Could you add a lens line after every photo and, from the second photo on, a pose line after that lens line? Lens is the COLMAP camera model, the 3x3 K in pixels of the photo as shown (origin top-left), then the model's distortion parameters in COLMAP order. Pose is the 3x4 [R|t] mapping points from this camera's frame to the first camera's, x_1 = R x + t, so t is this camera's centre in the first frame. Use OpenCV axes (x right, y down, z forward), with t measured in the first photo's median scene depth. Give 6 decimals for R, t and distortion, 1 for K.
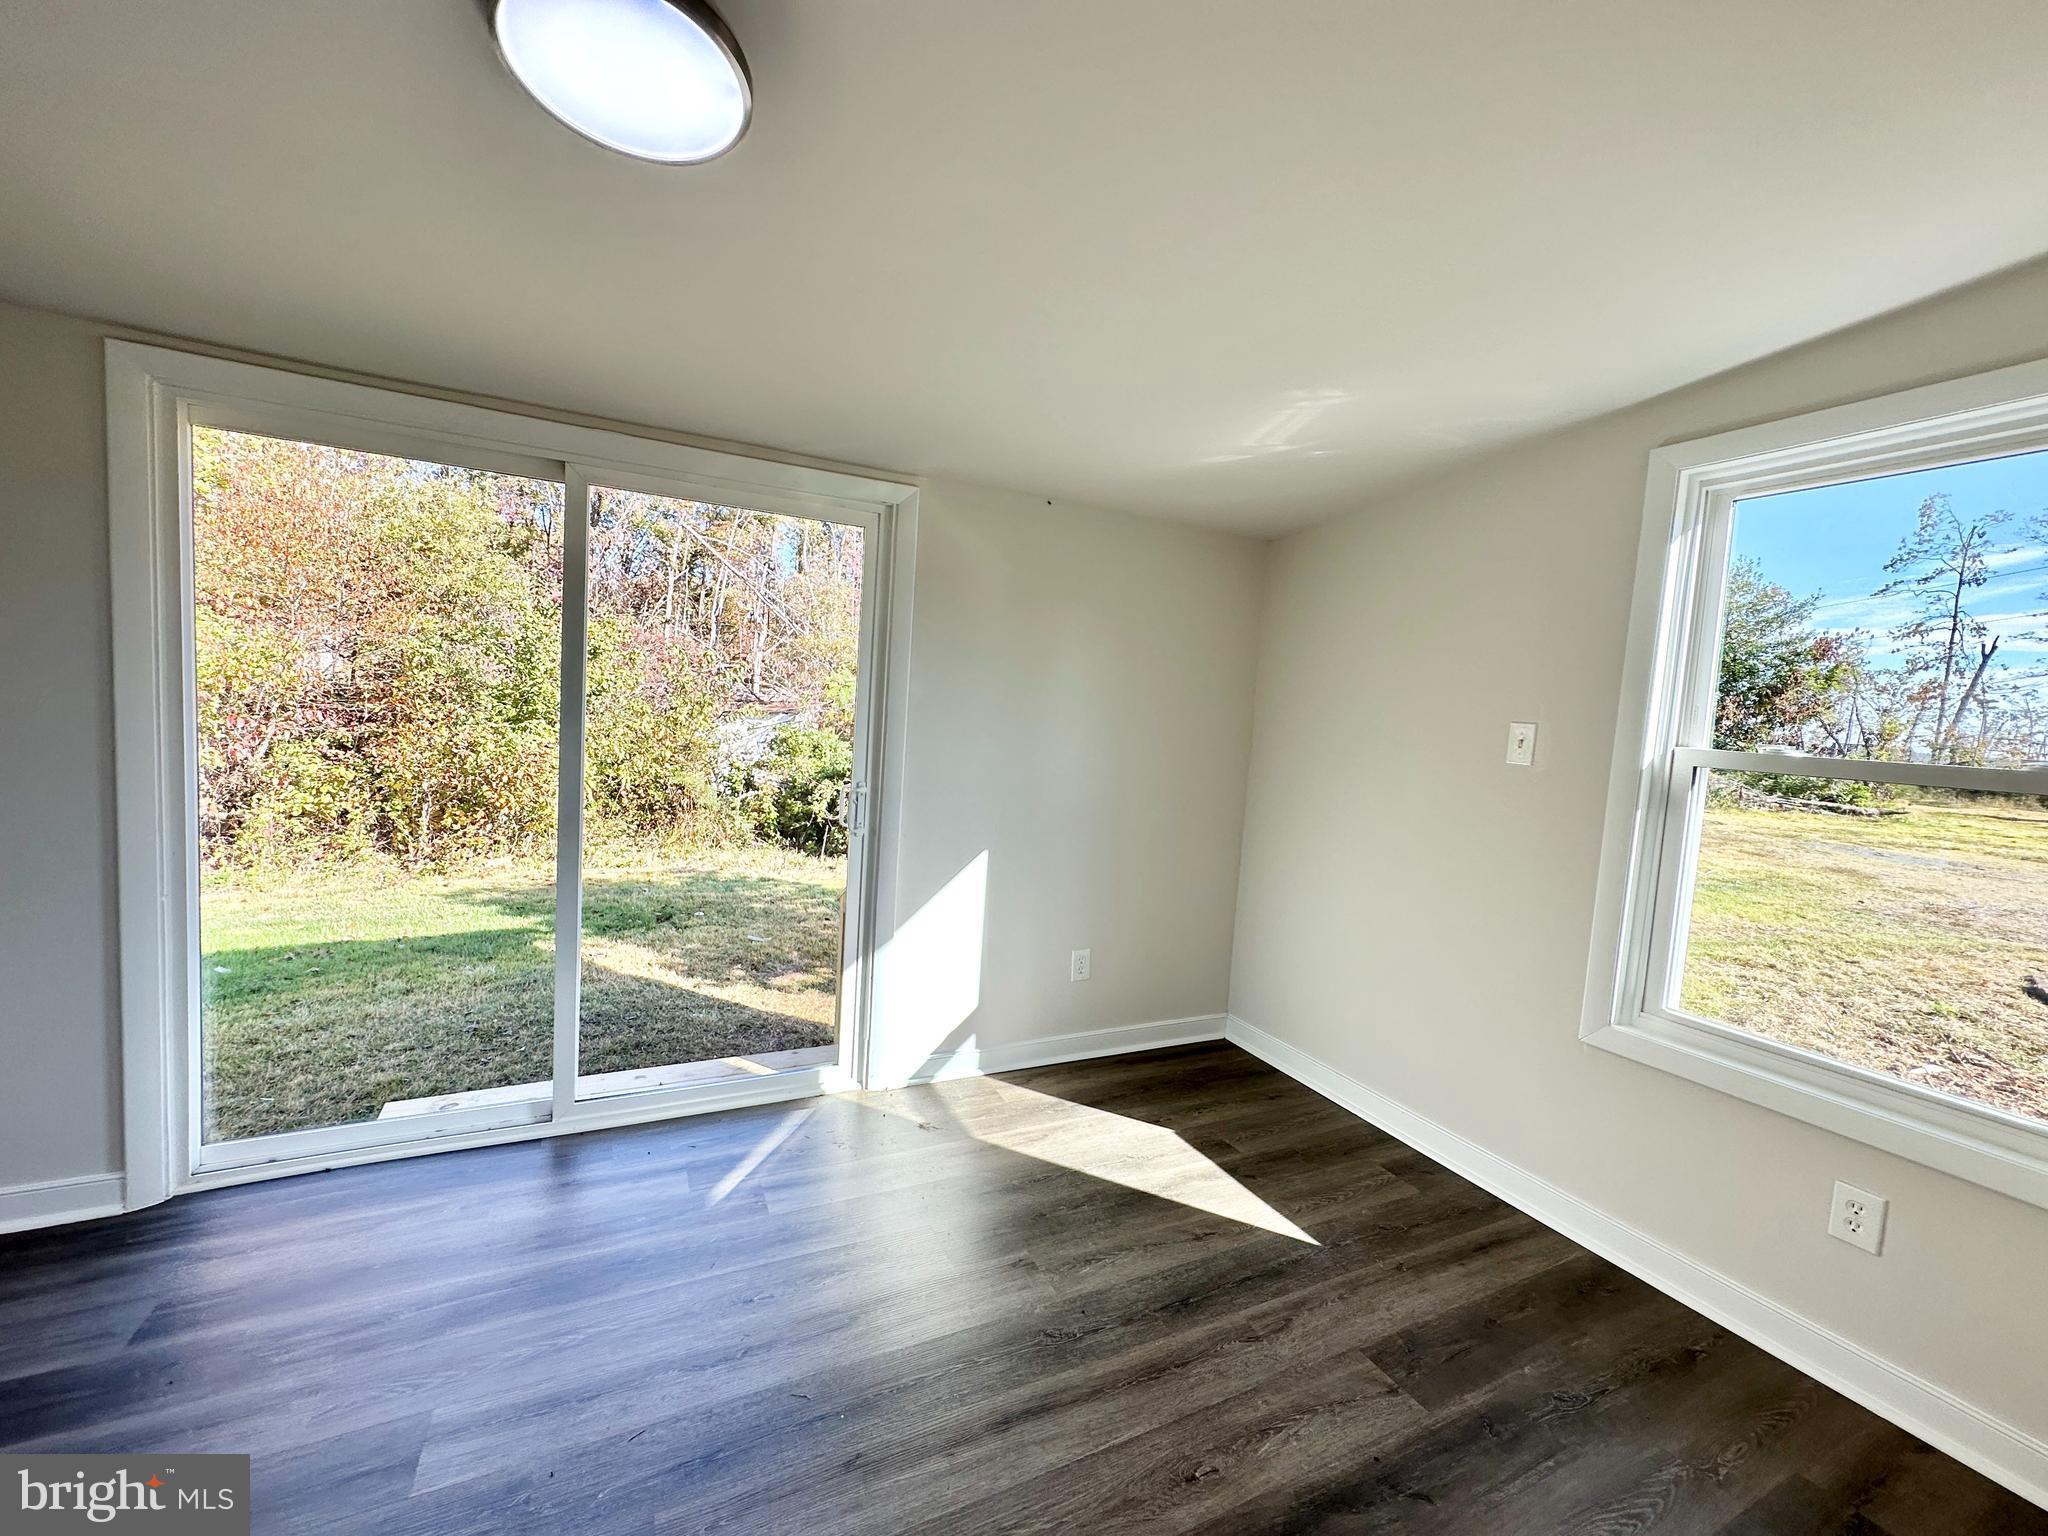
lens RADIAL K [[817.3, 0, 1024.0], [0, 817.3, 768.0], [0, 0, 1]] dist [0.003063, 0.000173]
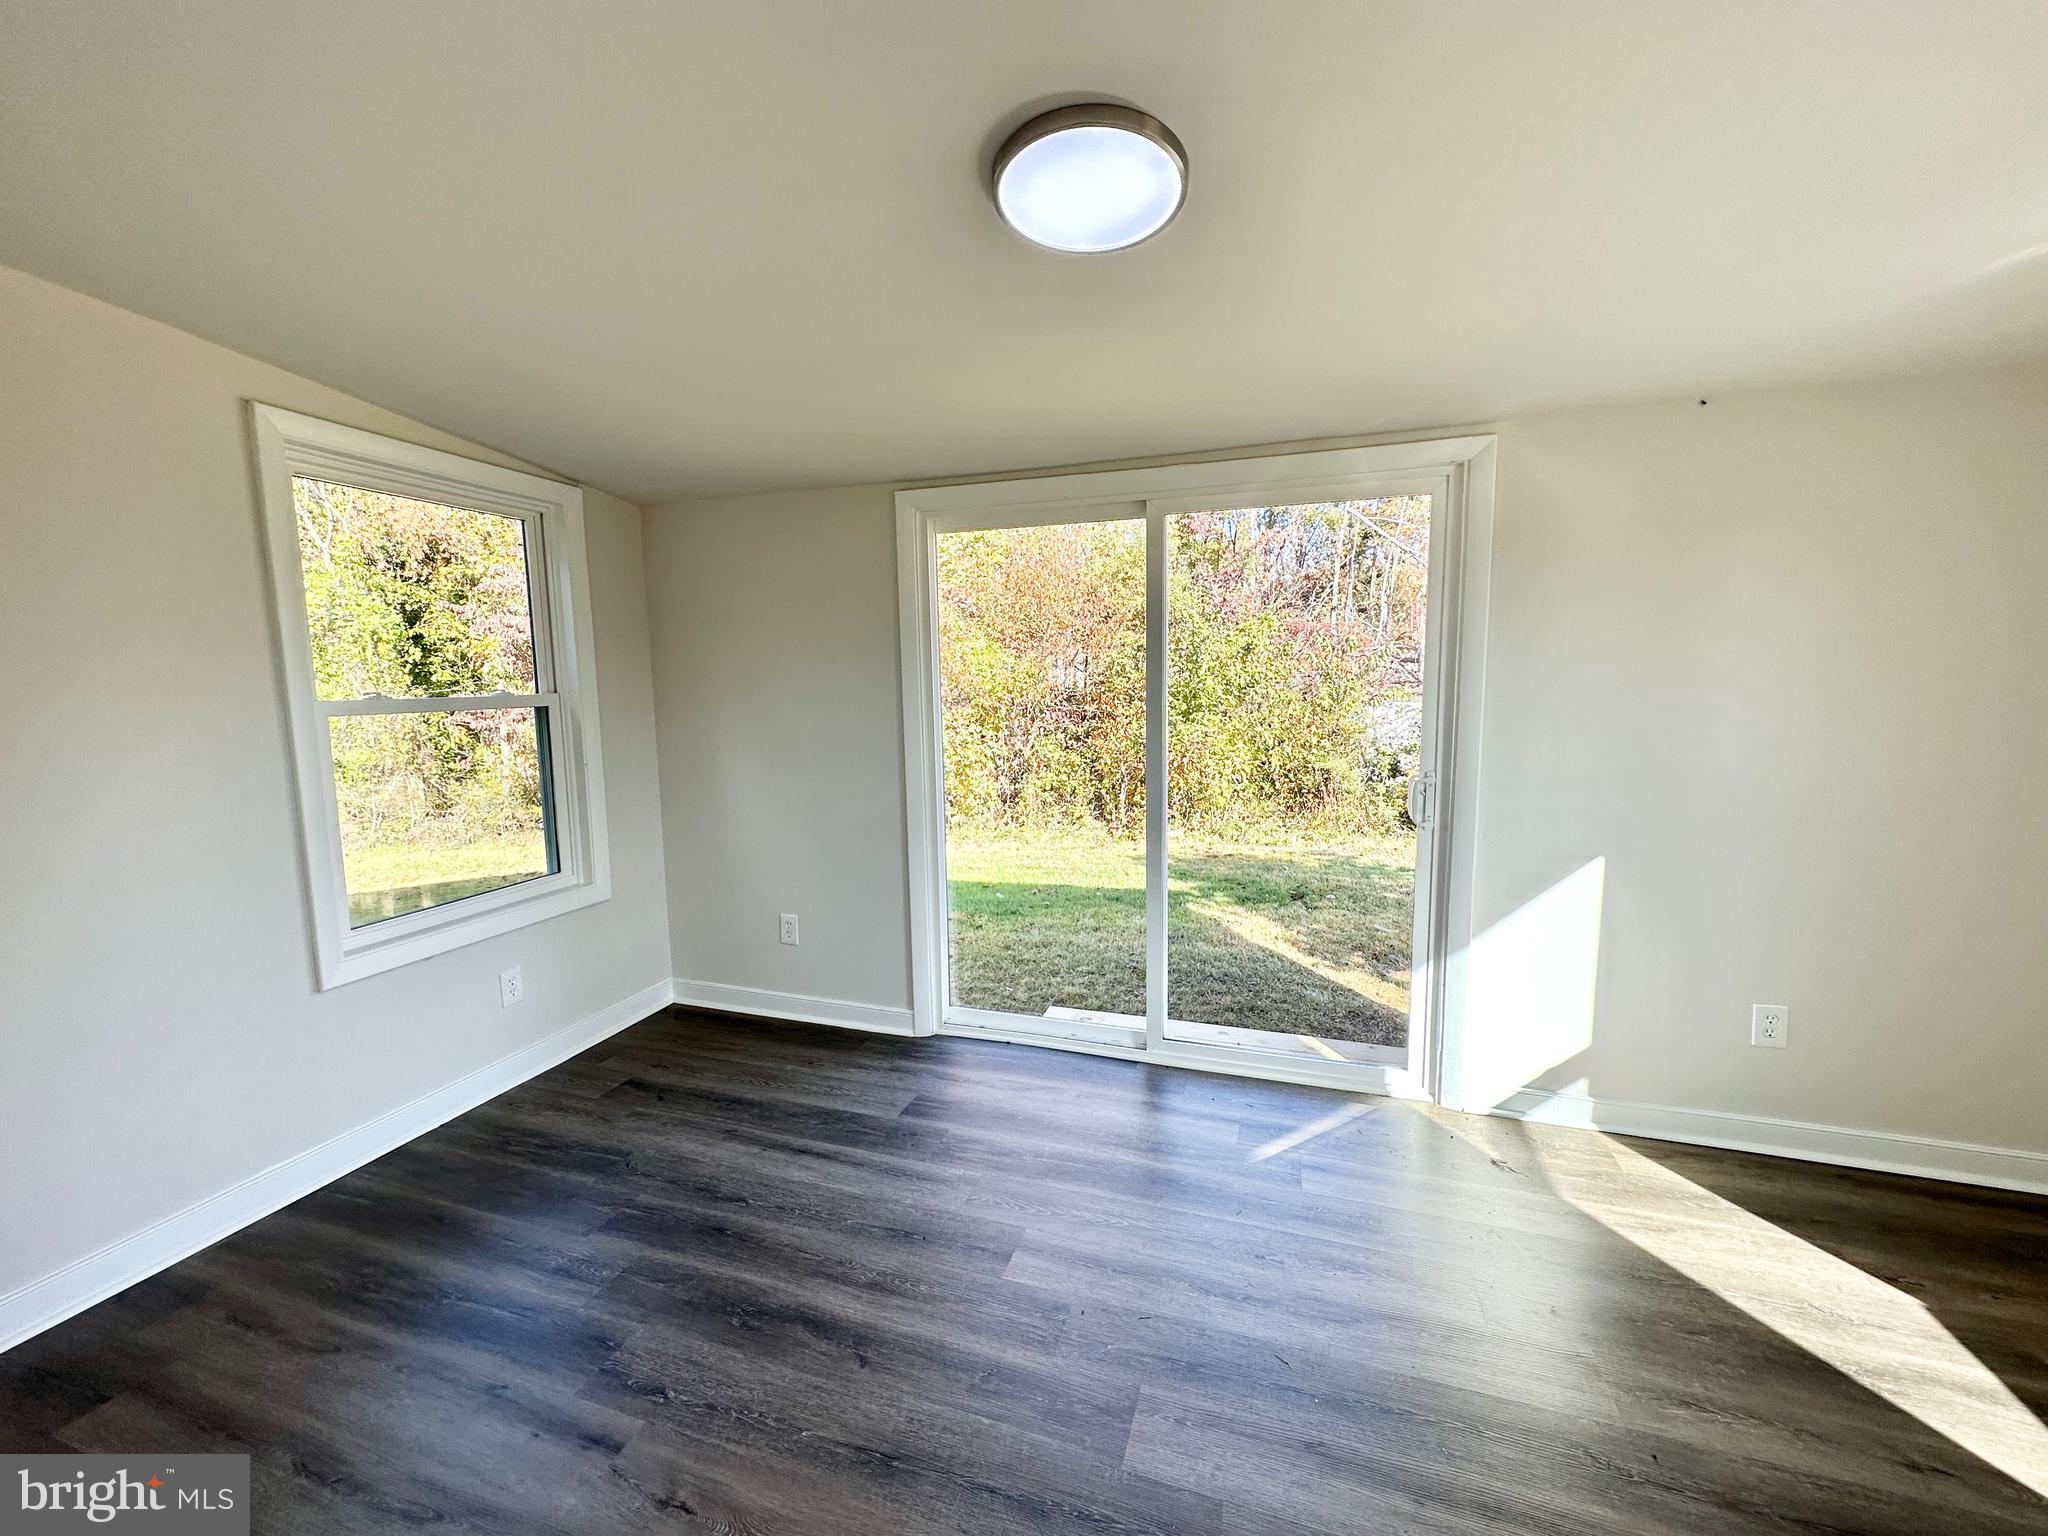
lens RADIAL K [[817.3, 0, 1024.0], [0, 817.3, 768.0], [0, 0, 1]] dist [0.003063, 0.000173]
pose [[0.709049, 0.007492, -0.705120, 0.095397], [0.006403, 0.999834, 0.017062, -0.004211], [0.705130, -0.016613, 0.708883, 0.016278]]
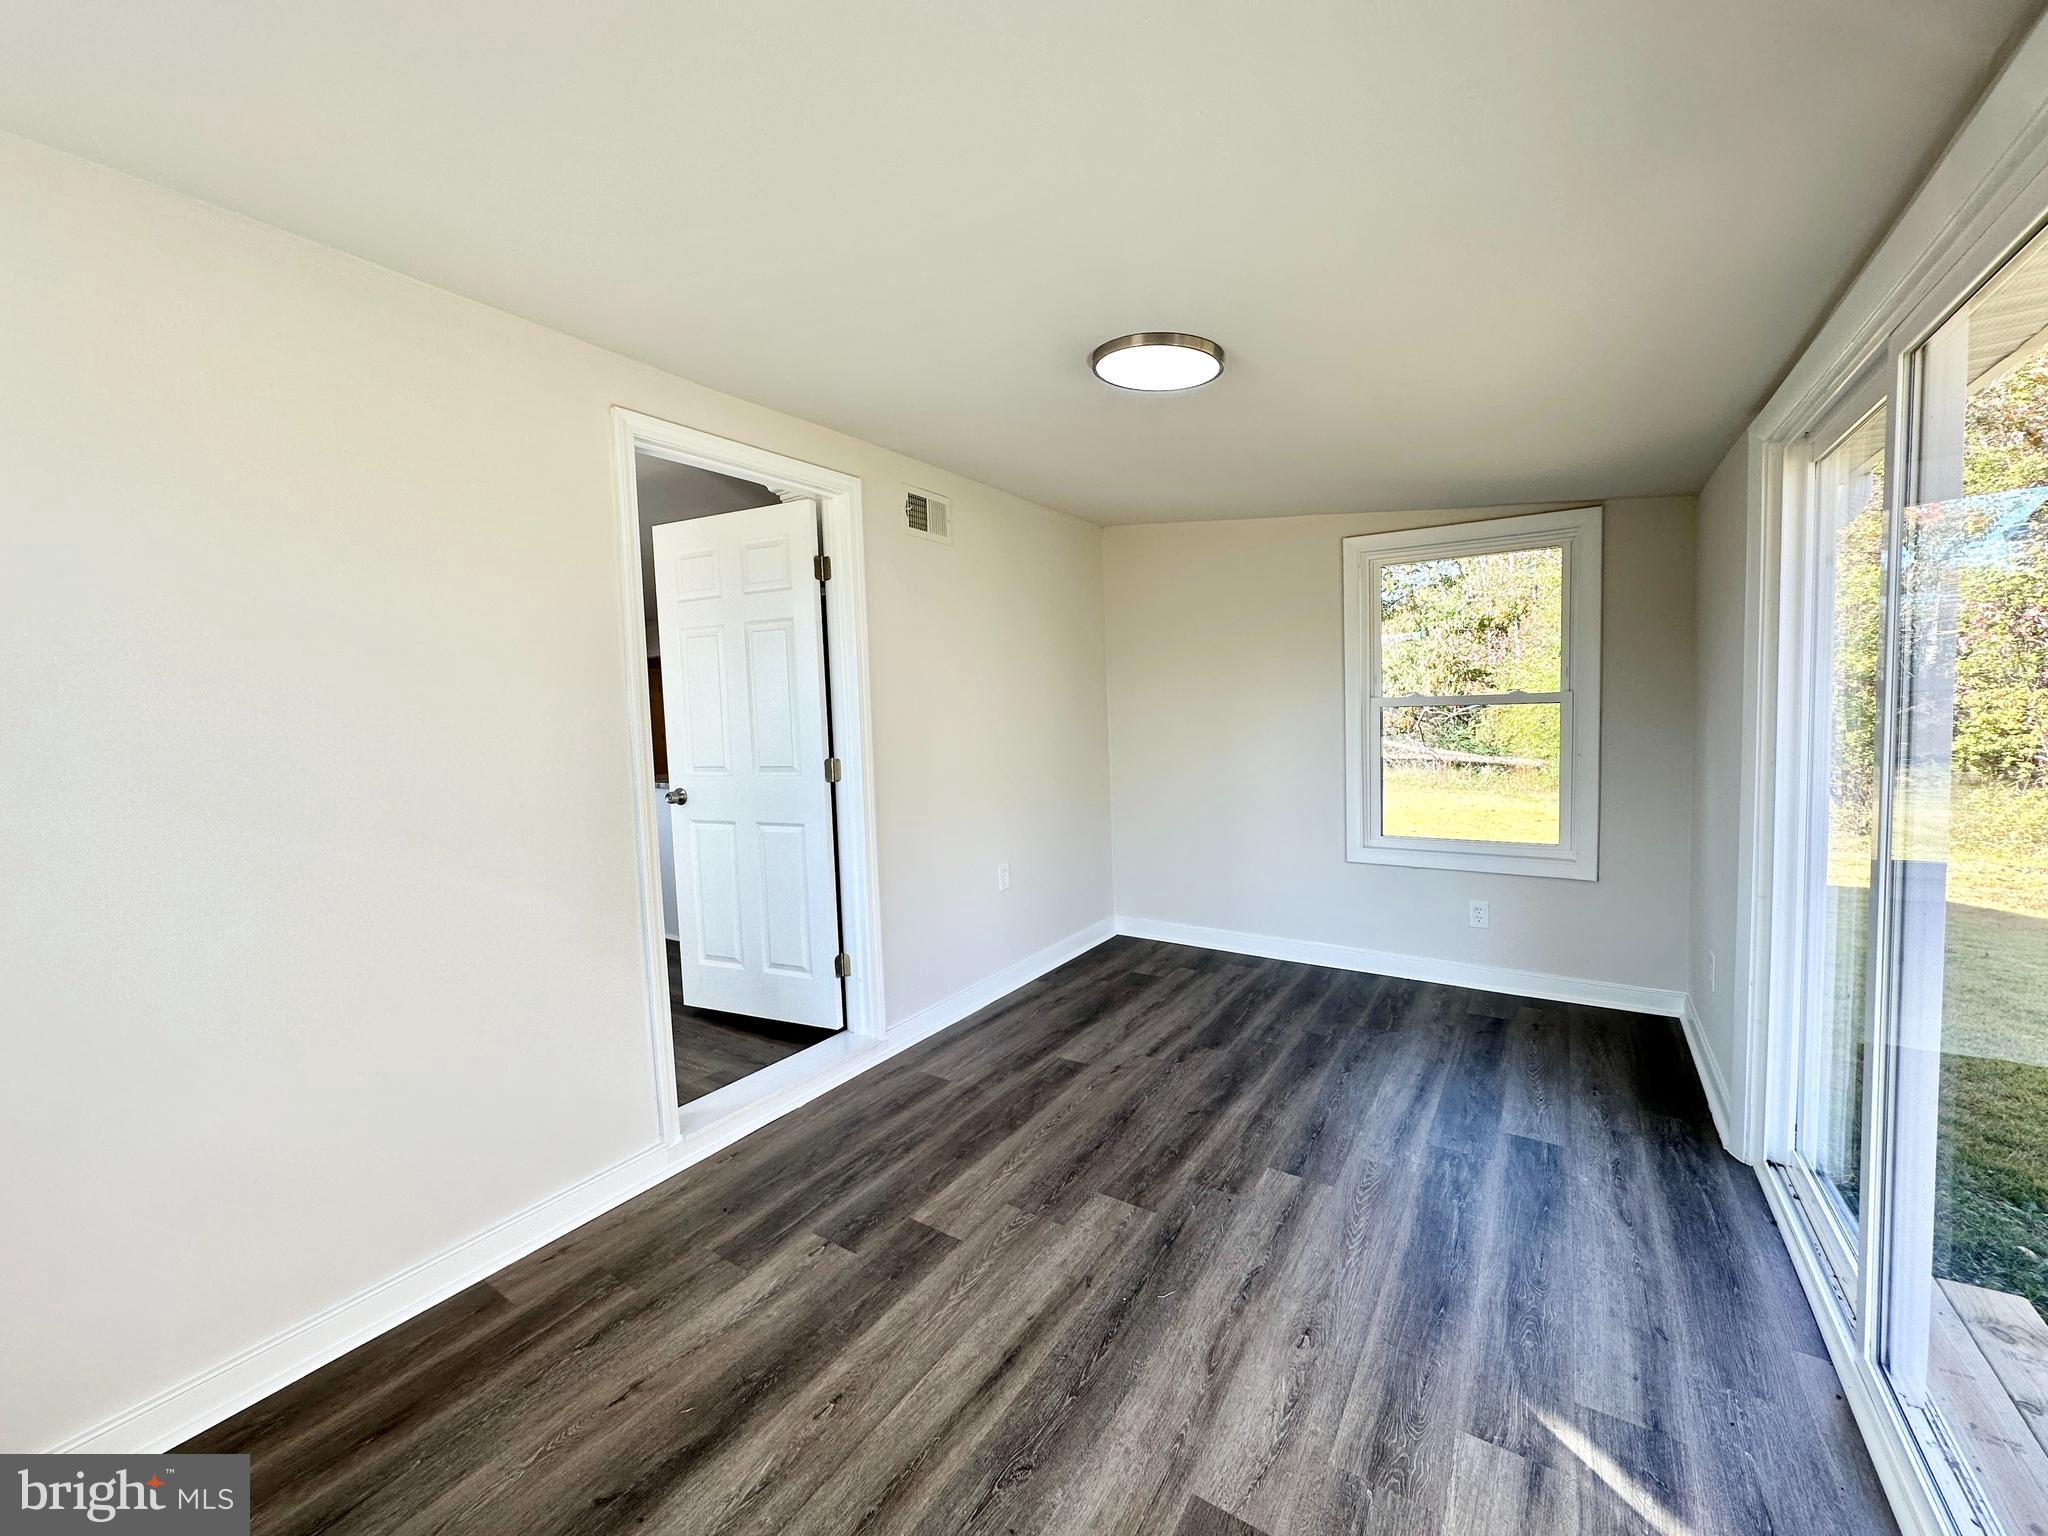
lens RADIAL K [[817.3, 0, 1024.0], [0, 817.3, 768.0], [0, 0, 1]] dist [0.003063, 0.000173]
pose [[-0.864401, 0.002777, -0.502795, 0.212236], [-0.057239, 0.992941, 0.103888, -0.042579], [0.499534, 0.118580, -0.858140, 0.776007]]
